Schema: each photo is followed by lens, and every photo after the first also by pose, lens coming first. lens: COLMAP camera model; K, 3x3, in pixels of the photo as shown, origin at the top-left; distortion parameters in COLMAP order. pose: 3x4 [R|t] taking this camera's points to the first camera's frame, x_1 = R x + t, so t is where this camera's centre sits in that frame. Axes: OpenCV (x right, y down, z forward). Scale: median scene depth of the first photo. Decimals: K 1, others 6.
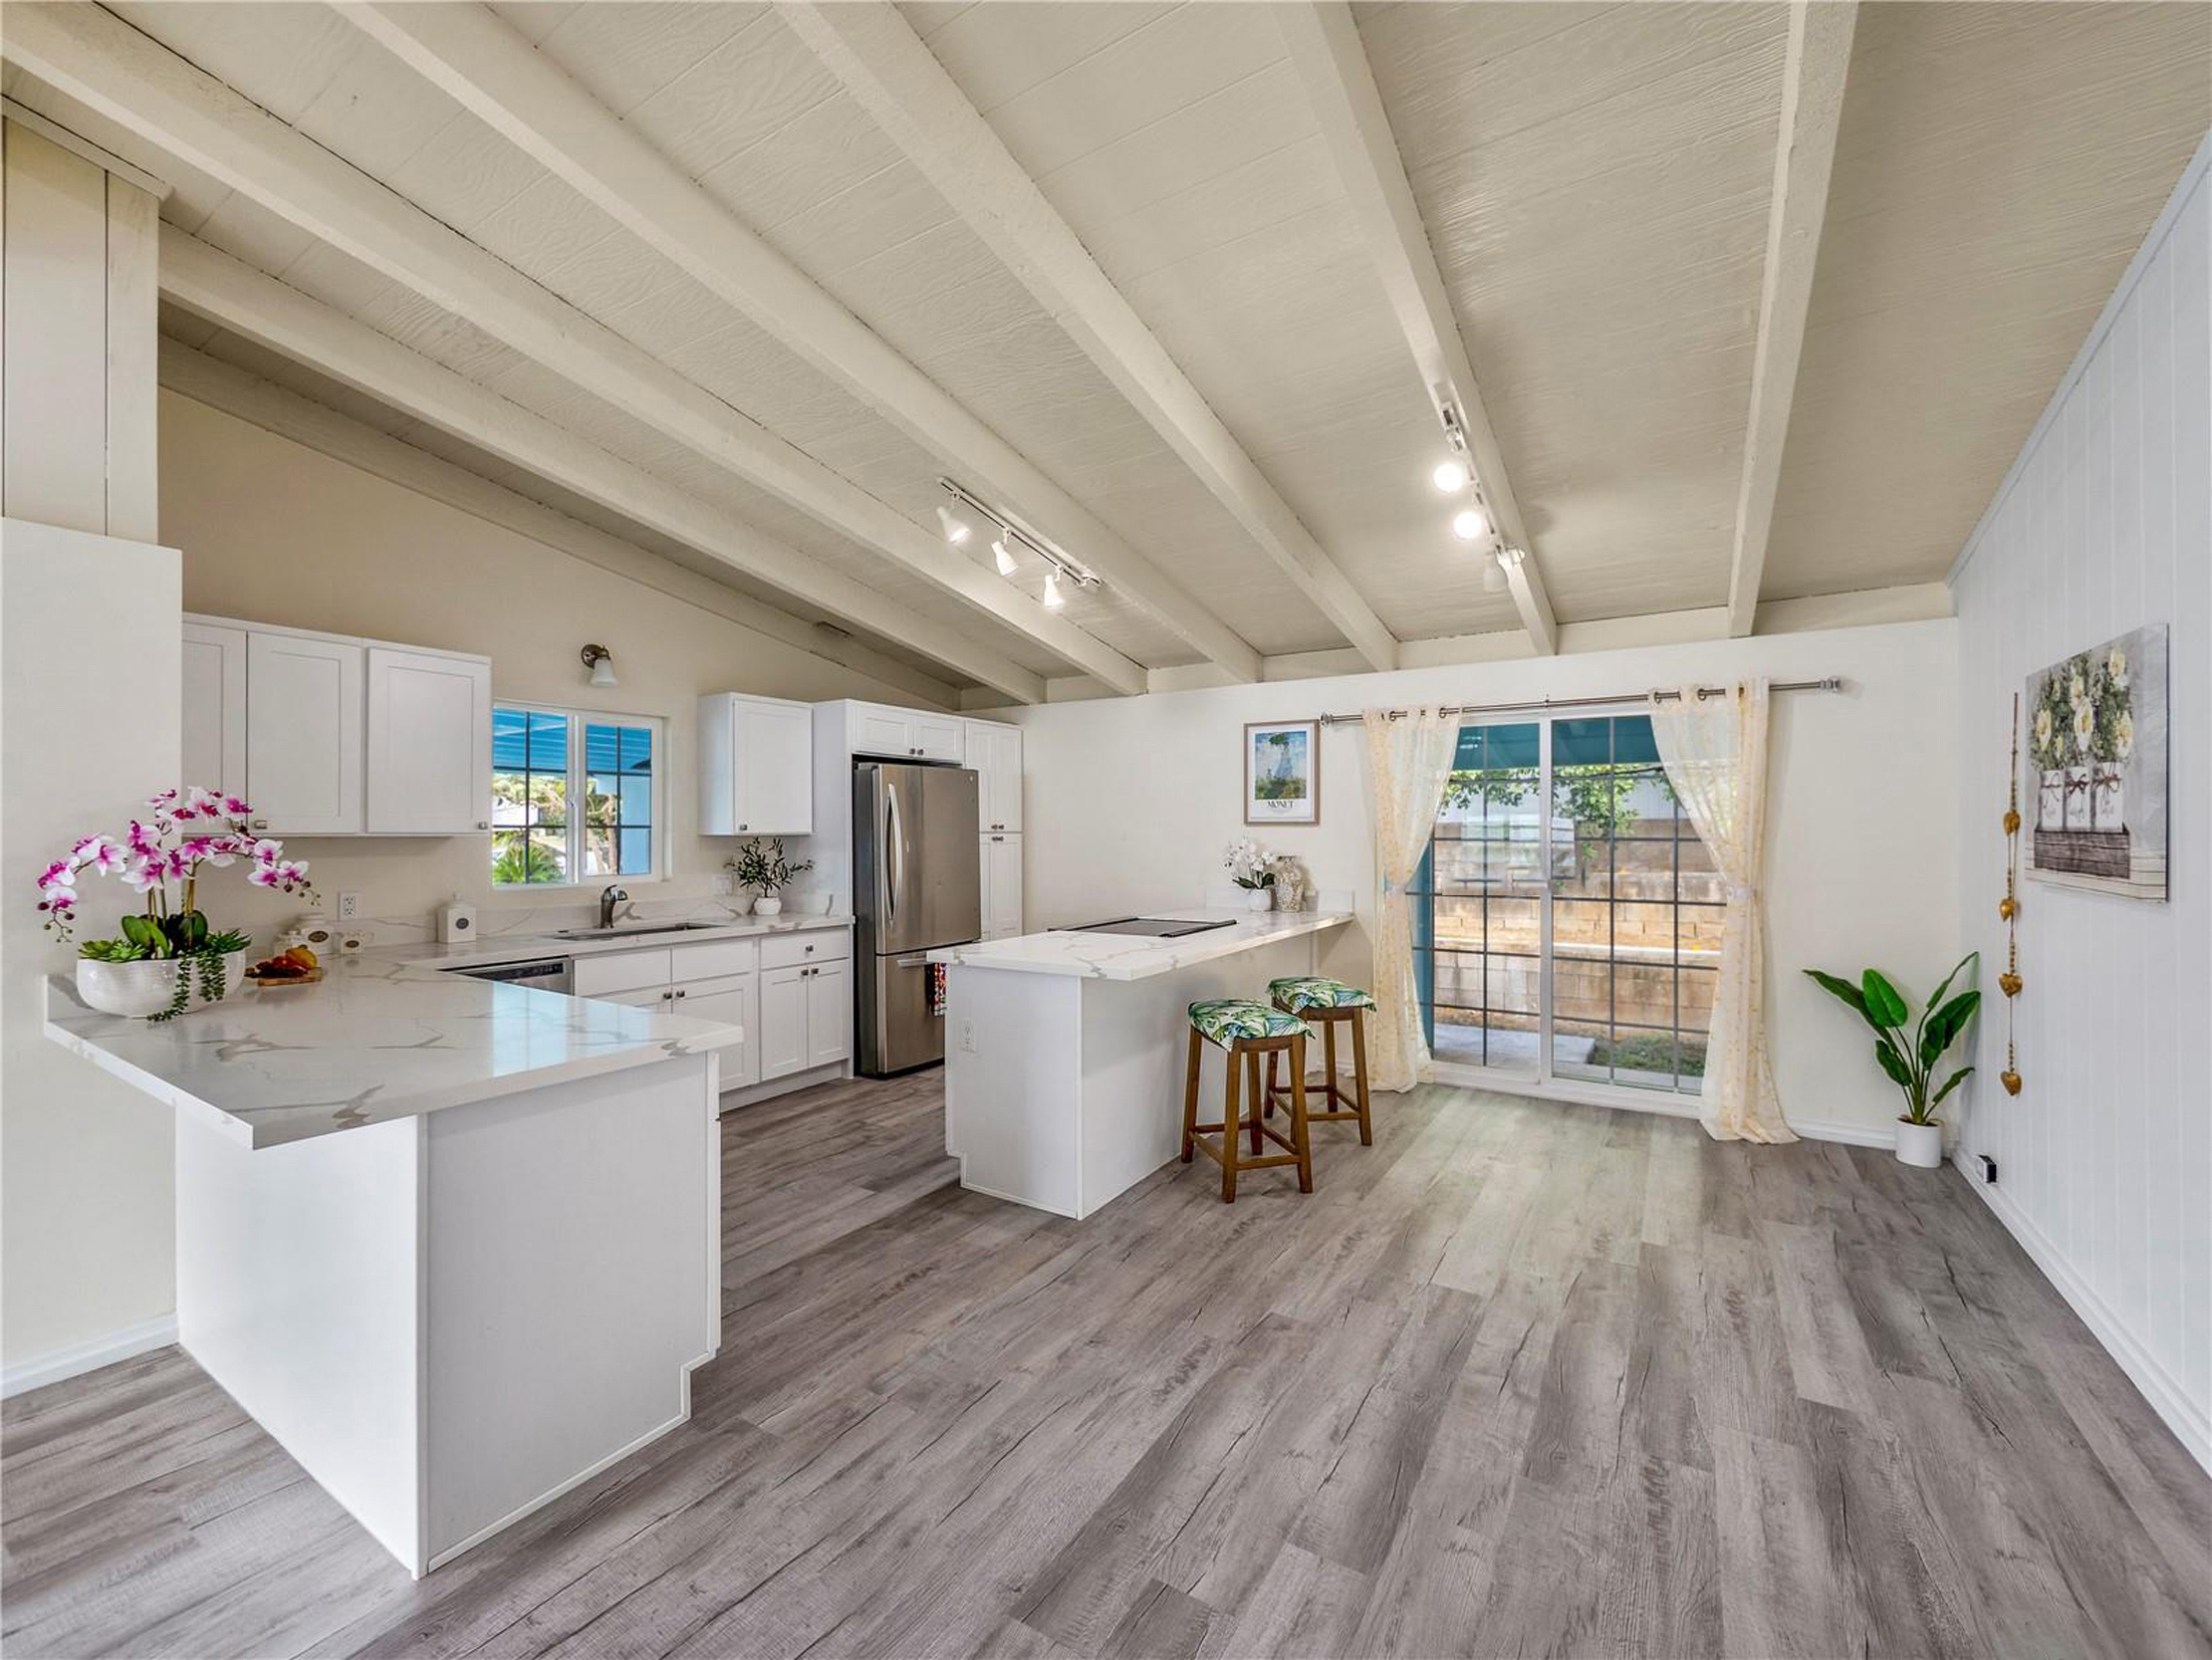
lens RADIAL K [[920.6, 0, 1097.8], [0, 920.6, 826.5], [0, 0, 1]] dist [-0.006662, 0.000750]
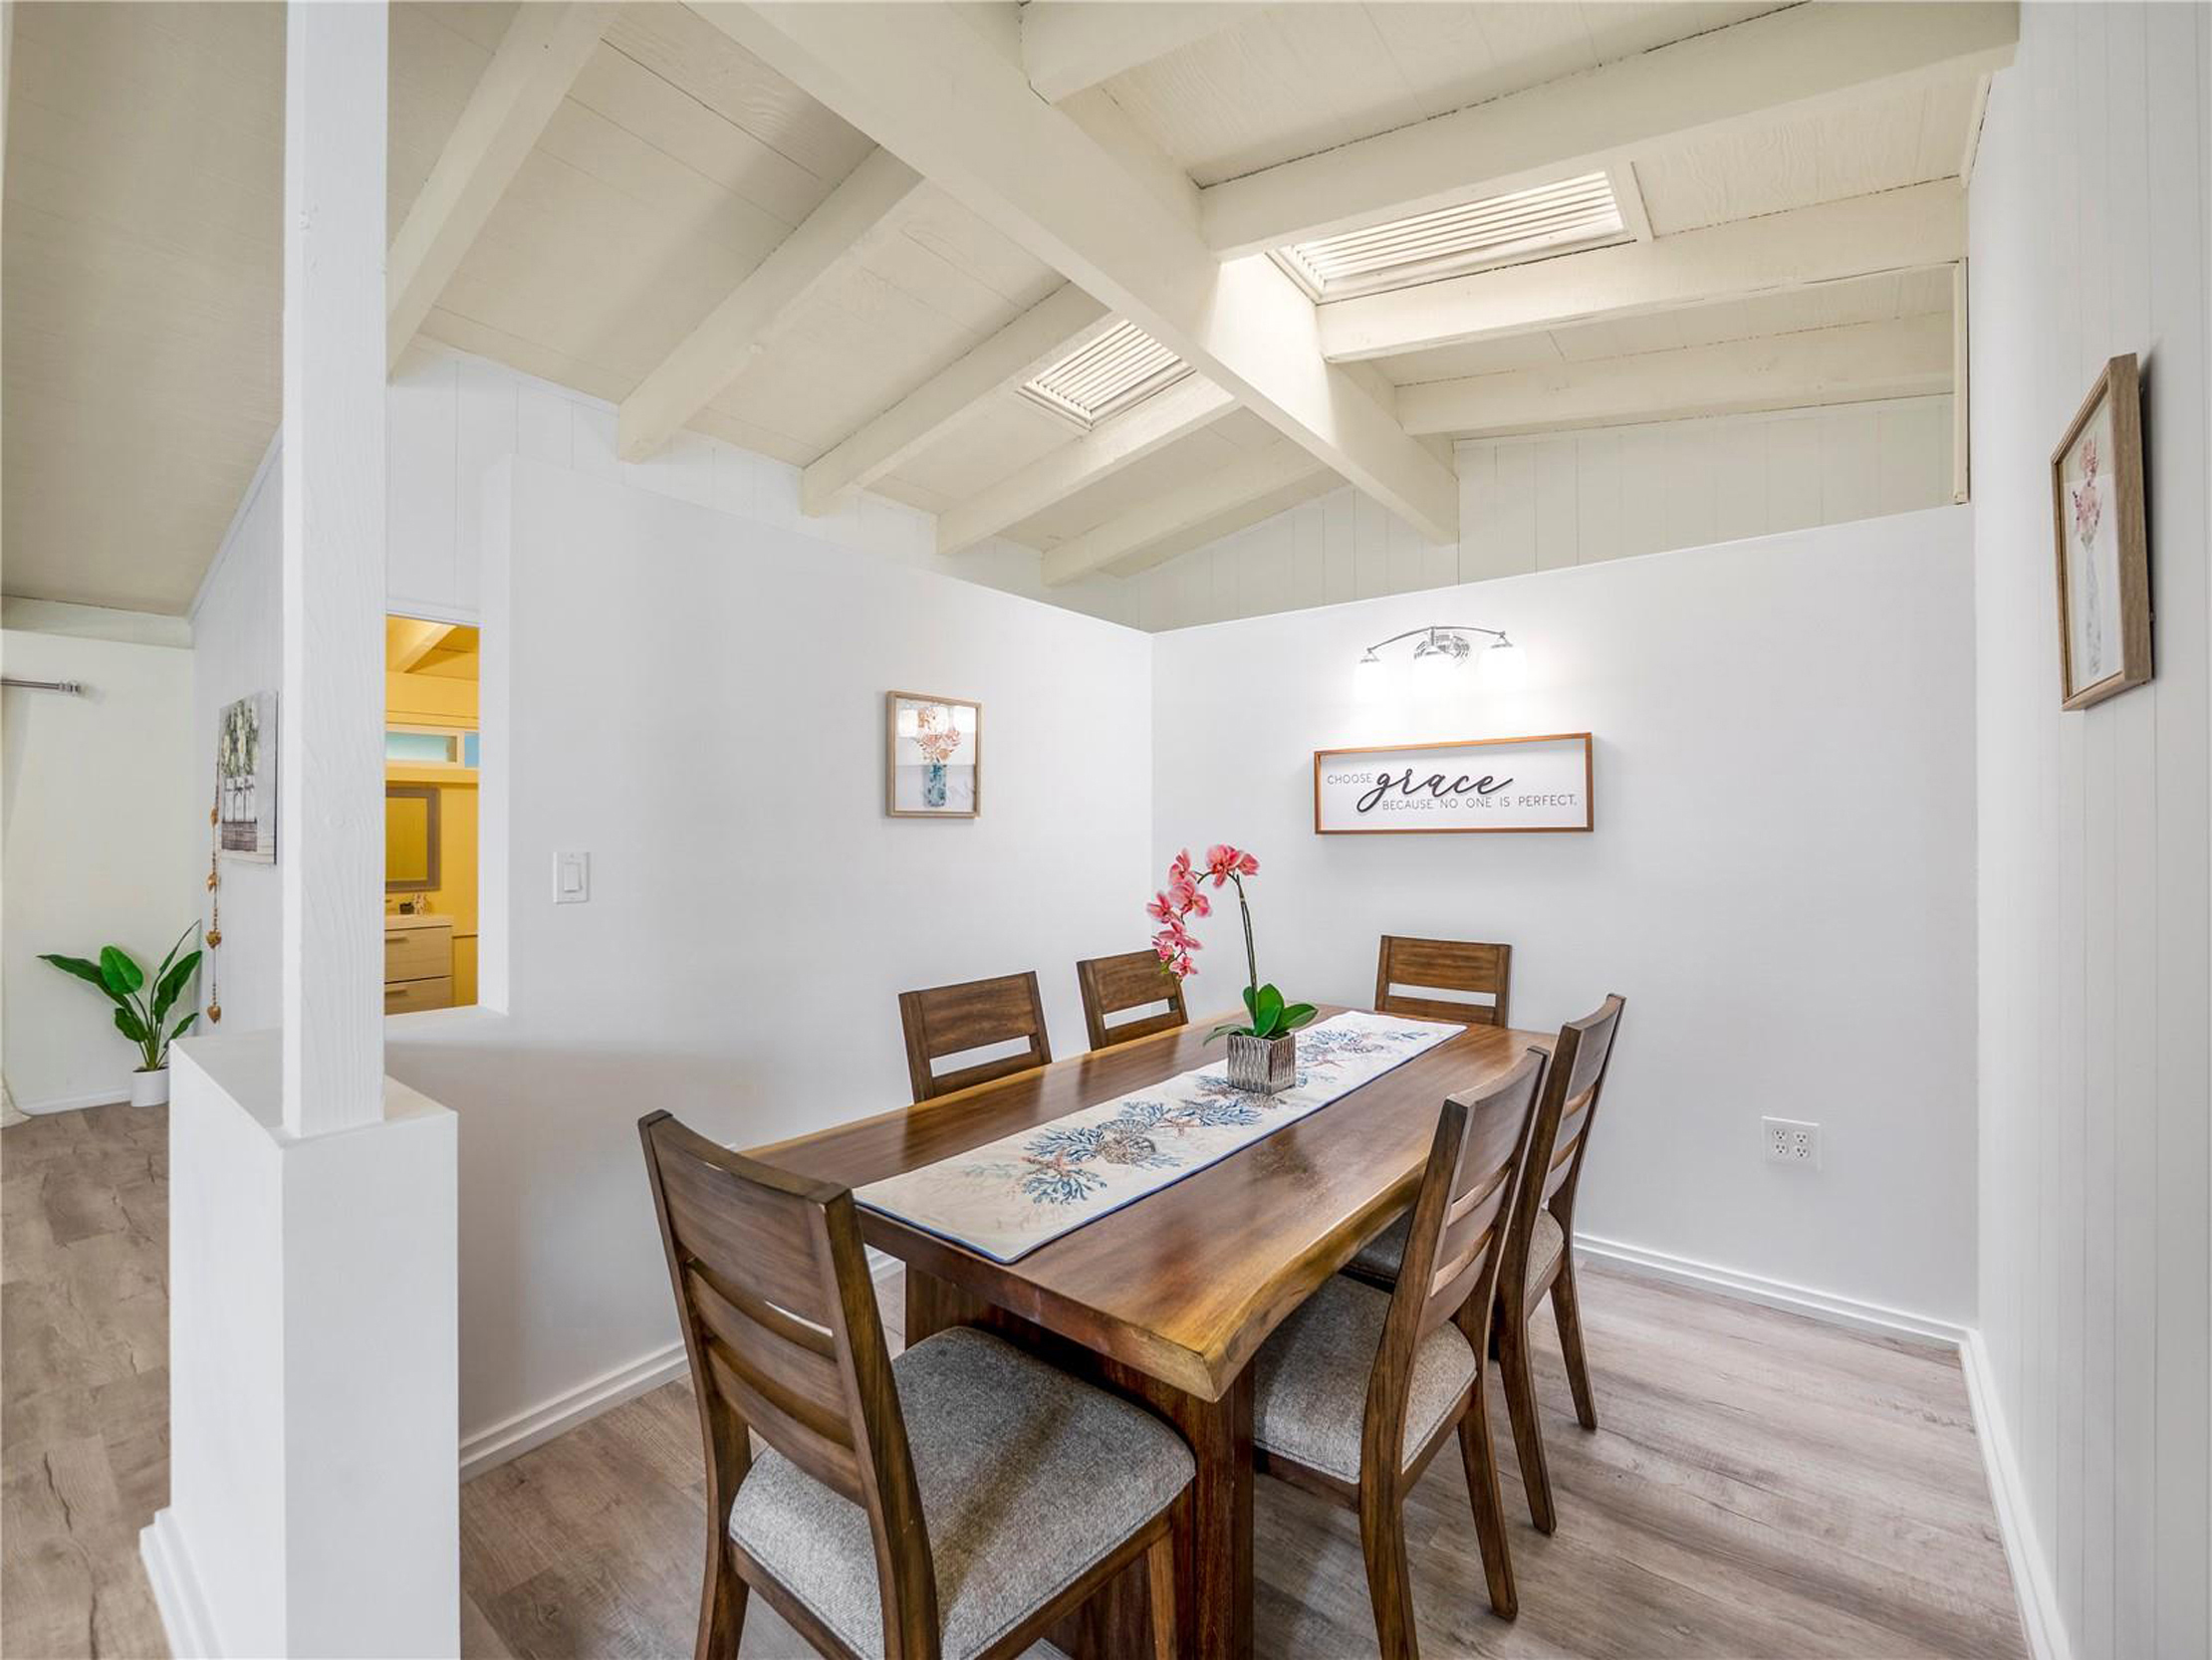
lens RADIAL K [[920.6, 0, 1092.3], [0, 920.6, 829.1], [0, 0, 1]] dist [-0.006662, 0.000750]
pose [[0.108630, 0.006340, 0.994062, -0.155431], [-0.005235, 0.999969, -0.005805, 0.012628], [-0.994068, -0.004573, 0.108660, -0.348239]]
